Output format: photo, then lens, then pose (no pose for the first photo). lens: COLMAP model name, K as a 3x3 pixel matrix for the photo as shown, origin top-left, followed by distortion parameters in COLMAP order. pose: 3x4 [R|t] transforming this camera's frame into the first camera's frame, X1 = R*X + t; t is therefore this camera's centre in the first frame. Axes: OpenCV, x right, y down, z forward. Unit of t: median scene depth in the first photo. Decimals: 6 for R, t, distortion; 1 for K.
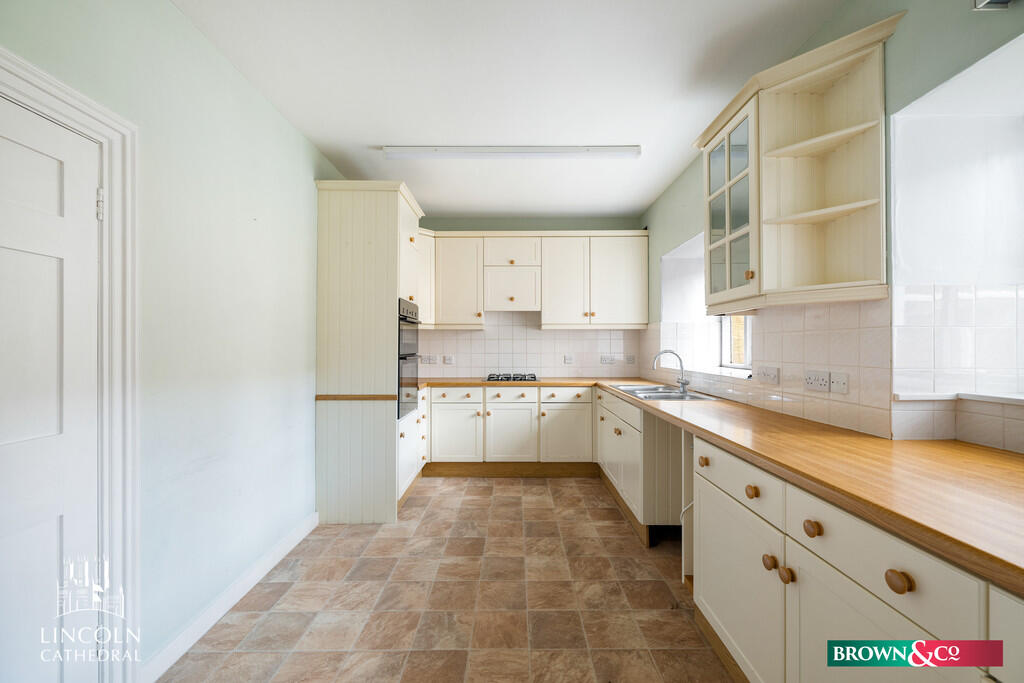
lens RADIAL K [[403.2, 0, 515.4], [0, 403.2, 344.4], [0, 0, 1]] dist [-0.001656, 0.000078]
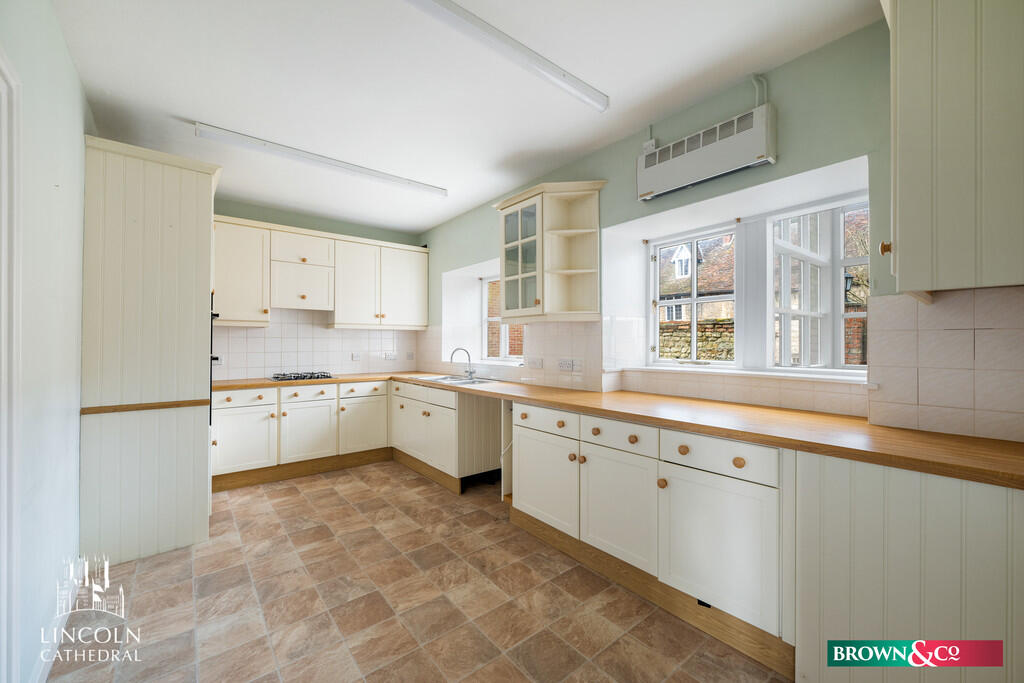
lens RADIAL K [[403.2, 0, 511.6], [0, 403.2, 341.6], [0, 0, 1]] dist [-0.001656, 0.000078]
pose [[0.774125, 0.003628, 0.633022, -0.400238], [-0.003297, 0.999993, -0.001700, -0.005671], [-0.633024, -0.000771, 0.774132, -0.153753]]
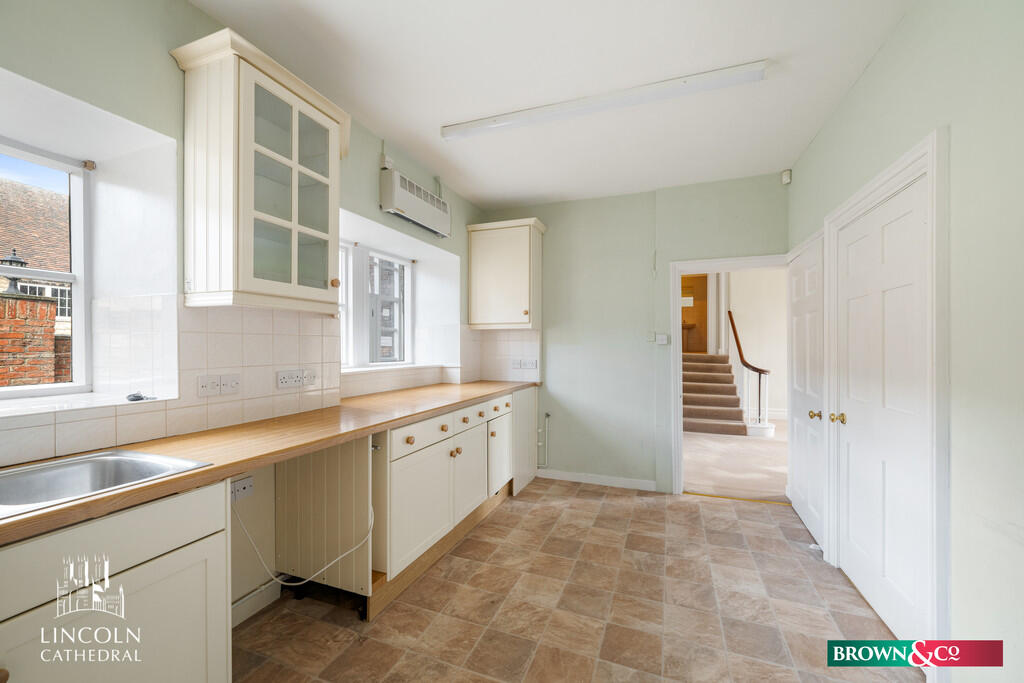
lens RADIAL K [[403.2, 0, 515.1], [0, 403.2, 343.3], [0, 0, 1]] dist [-0.001656, 0.000078]
pose [[-0.933158, 0.003855, 0.359446, -0.192359], [0.000864, 0.999964, -0.008482, -0.000368], [-0.359466, -0.007605, -0.933127, 1.359242]]
